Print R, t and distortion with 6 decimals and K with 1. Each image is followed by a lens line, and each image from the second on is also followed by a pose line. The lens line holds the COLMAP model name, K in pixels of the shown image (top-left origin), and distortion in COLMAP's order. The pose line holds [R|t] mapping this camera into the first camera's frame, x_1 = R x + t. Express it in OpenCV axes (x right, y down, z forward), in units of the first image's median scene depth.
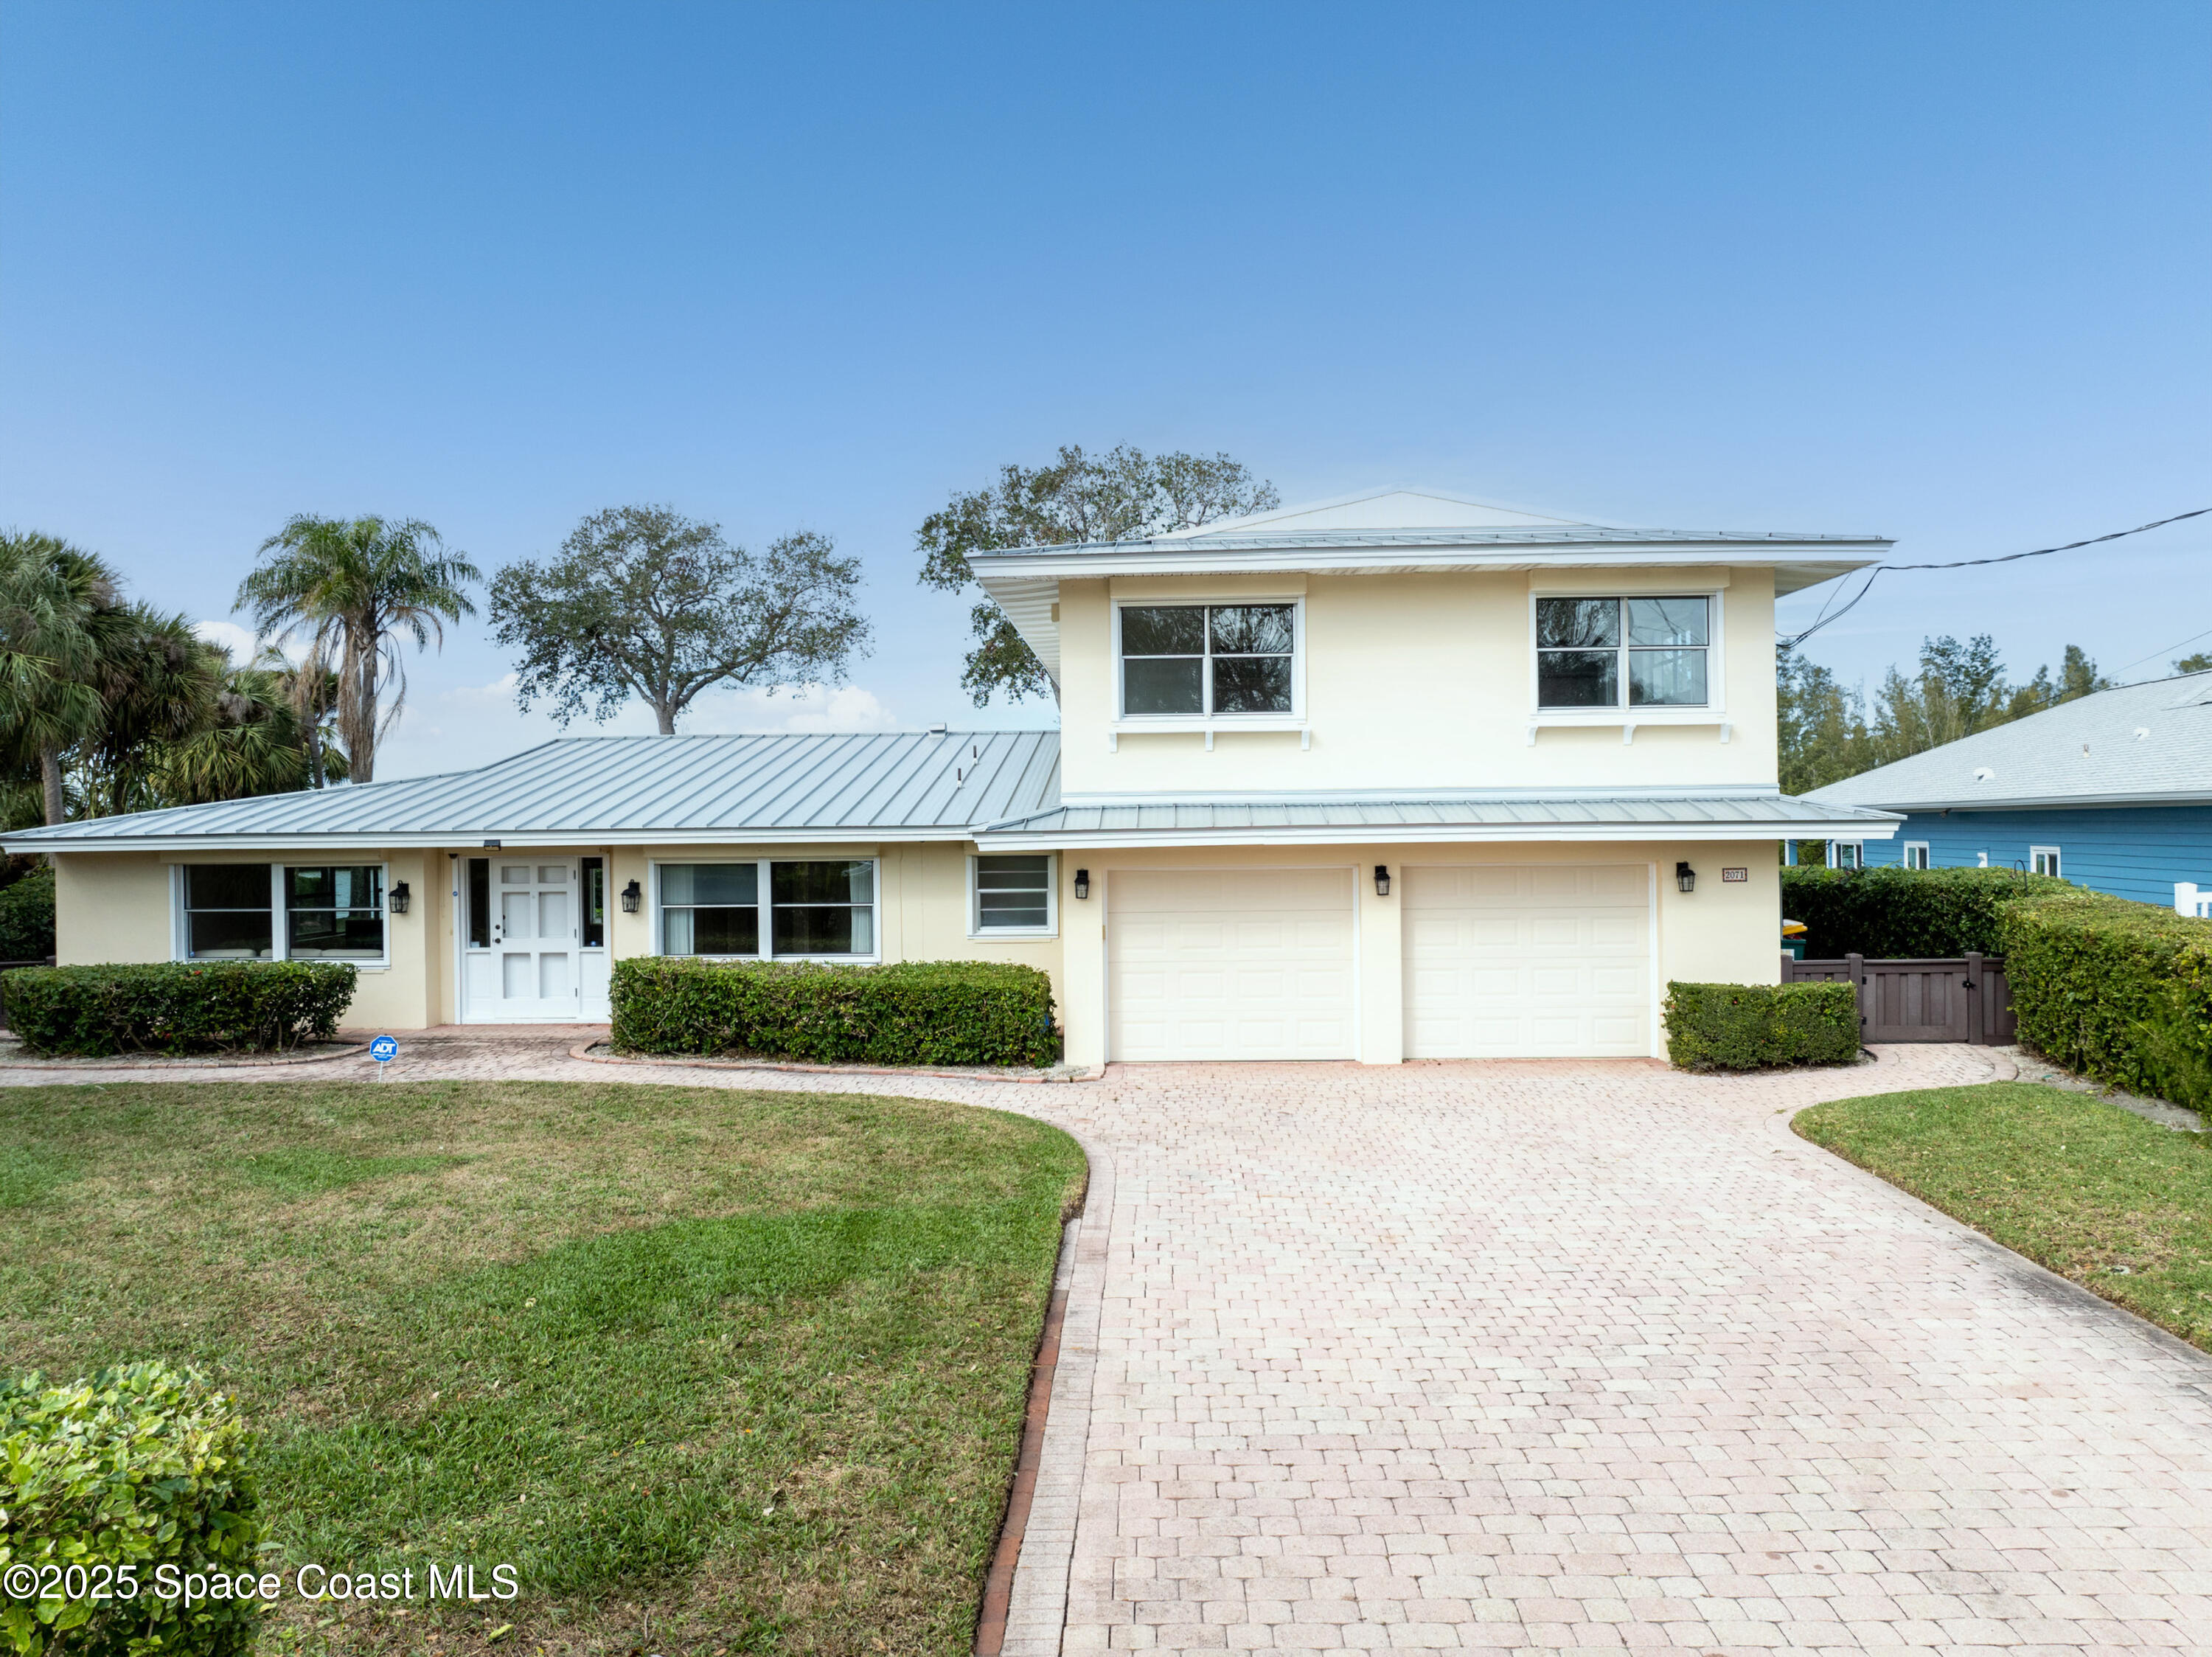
lens RADIAL K [[1557.4, 0, 1106.3], [0, 1557.4, 825.1], [0, 0, 1]] dist [-0.037058, -0.003298]
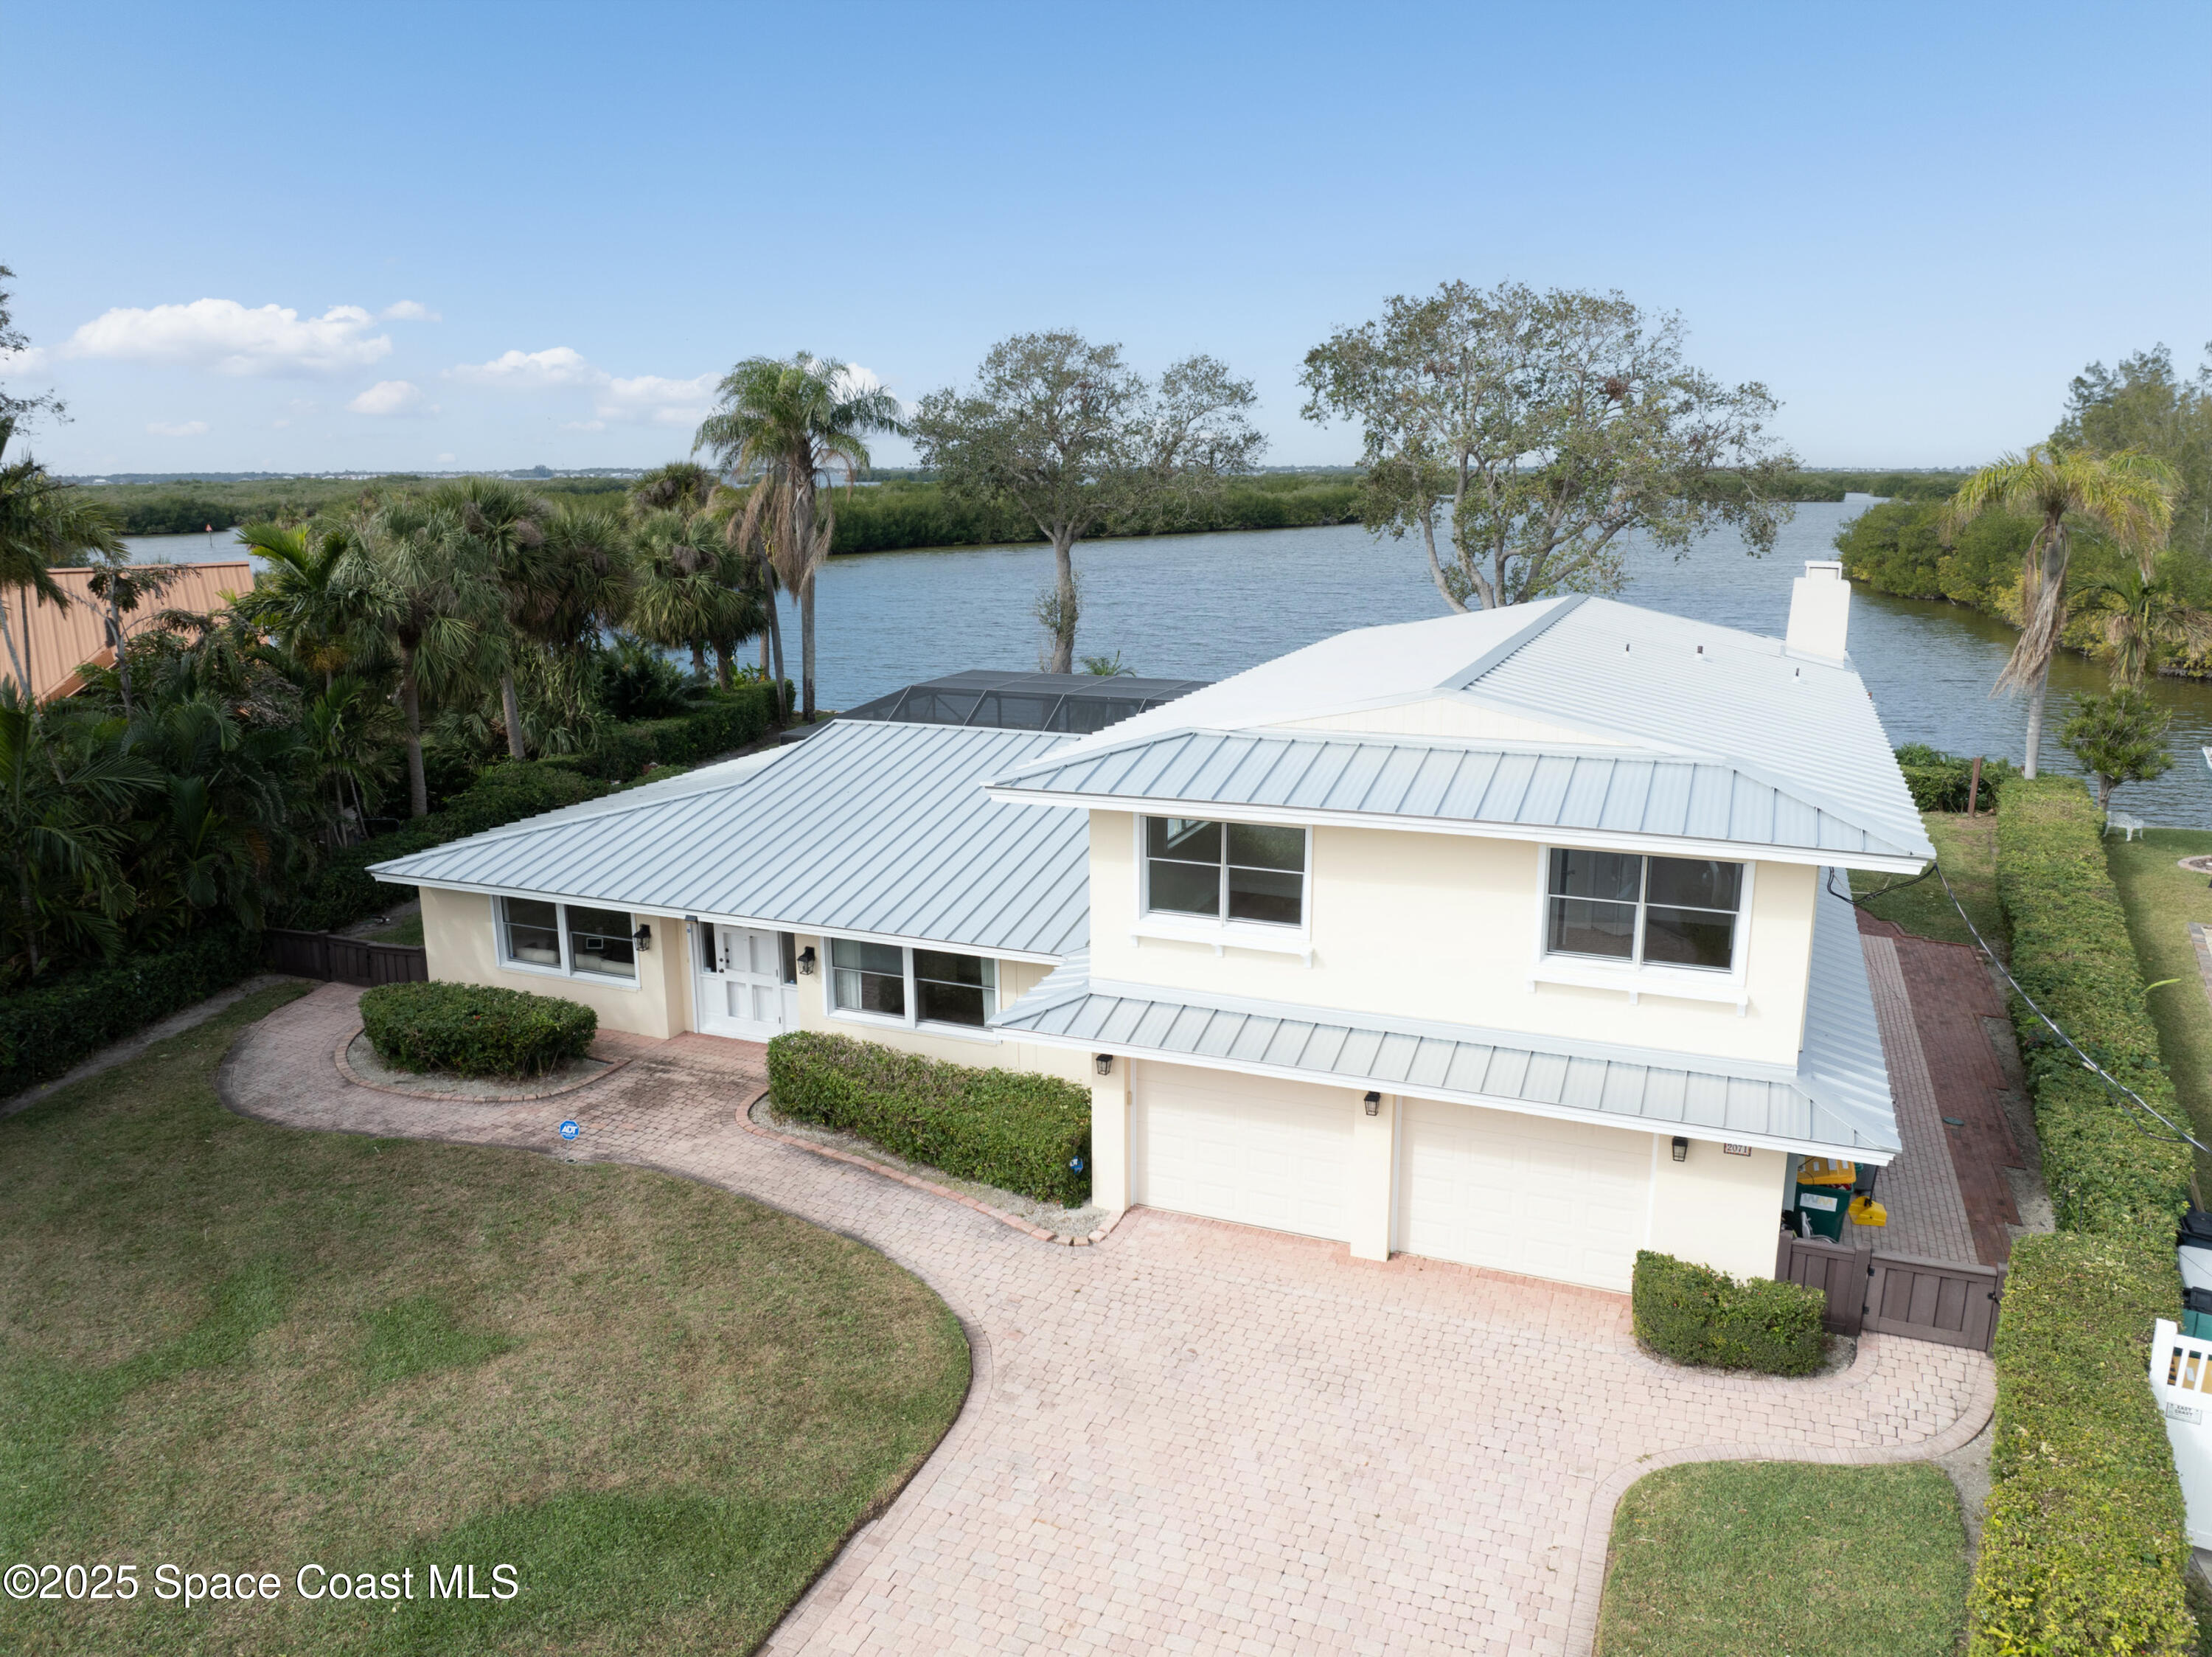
lens RADIAL K [[1557.4, 0, 1106.3], [0, 1557.4, 825.1], [0, 0, 1]] dist [-0.037058, -0.003298]
pose [[0.936344, 0.085241, -0.340578, 0.338470], [-0.005237, 0.973361, 0.229216, -0.368265], [0.351044, -0.212842, 0.911848, 0.032719]]
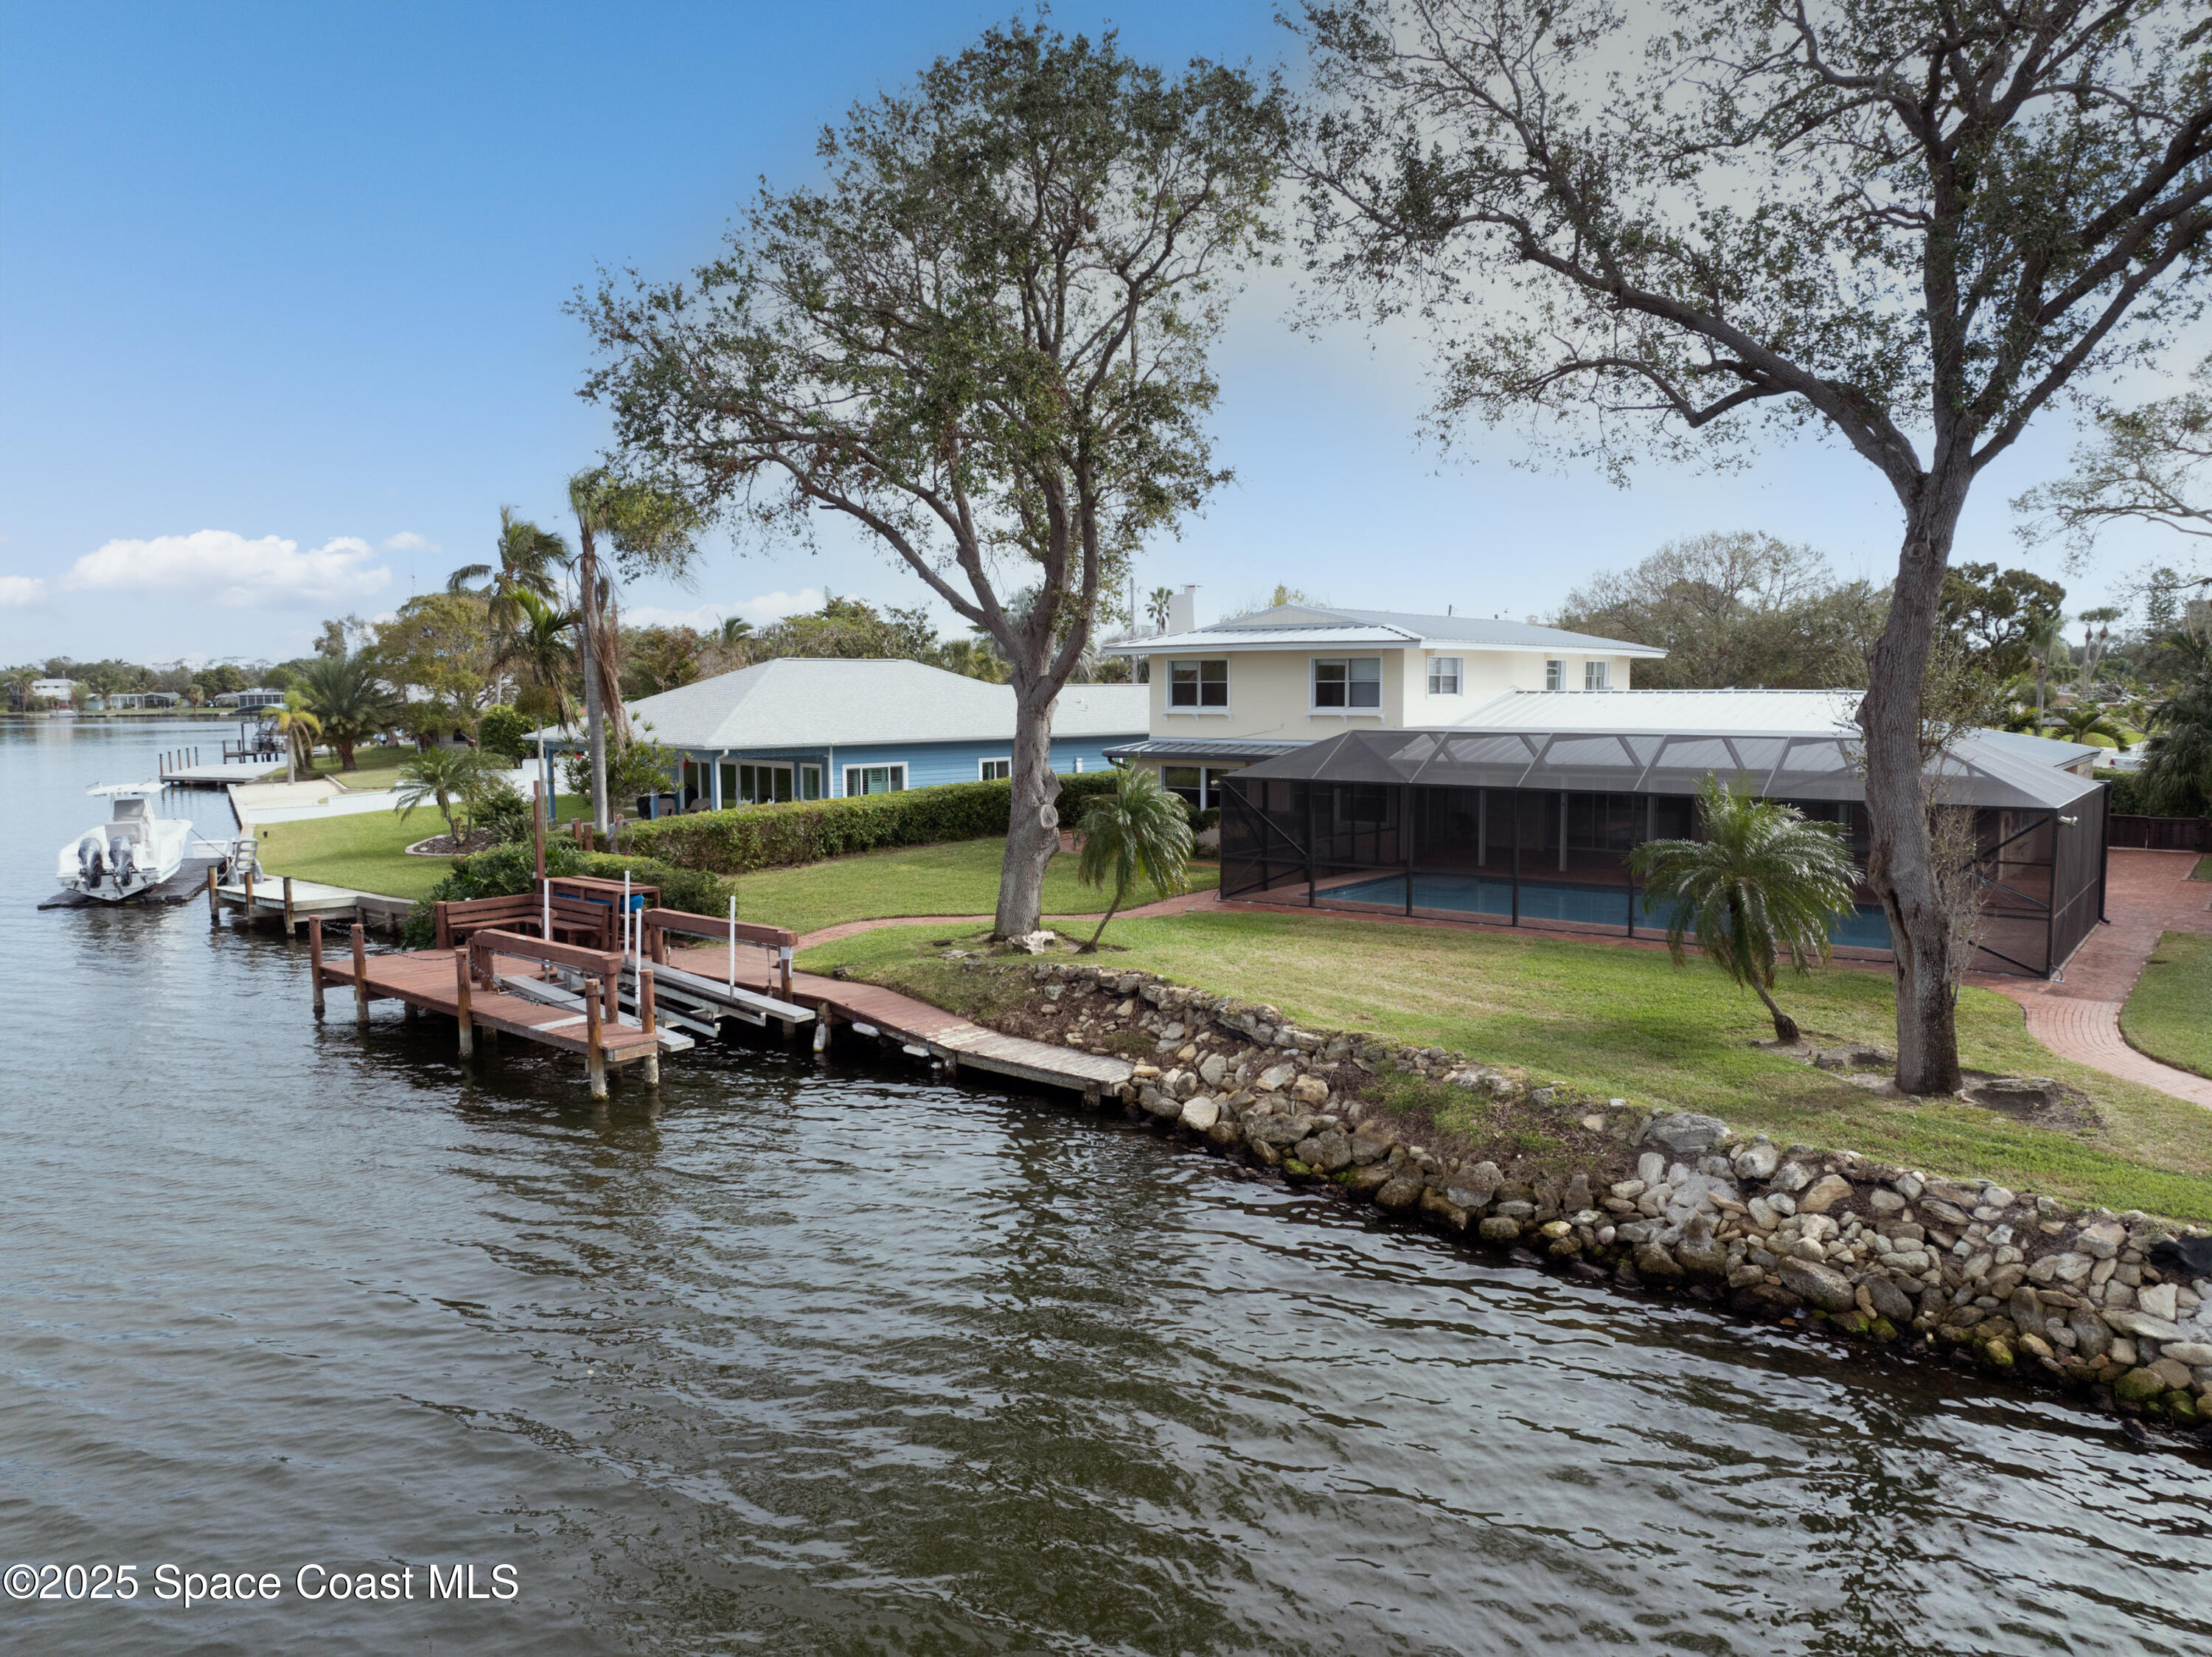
lens RADIAL K [[1557.4, 0, 1106.3], [0, 1557.4, 825.1], [0, 0, 1]] dist [-0.037058, -0.003298]
pose [[0.790540, 0.063941, -0.609063, 1.419654], [-0.001537, 0.994738, 0.102436, -0.133337], [0.612408, -0.080044, 0.786479, -0.989687]]
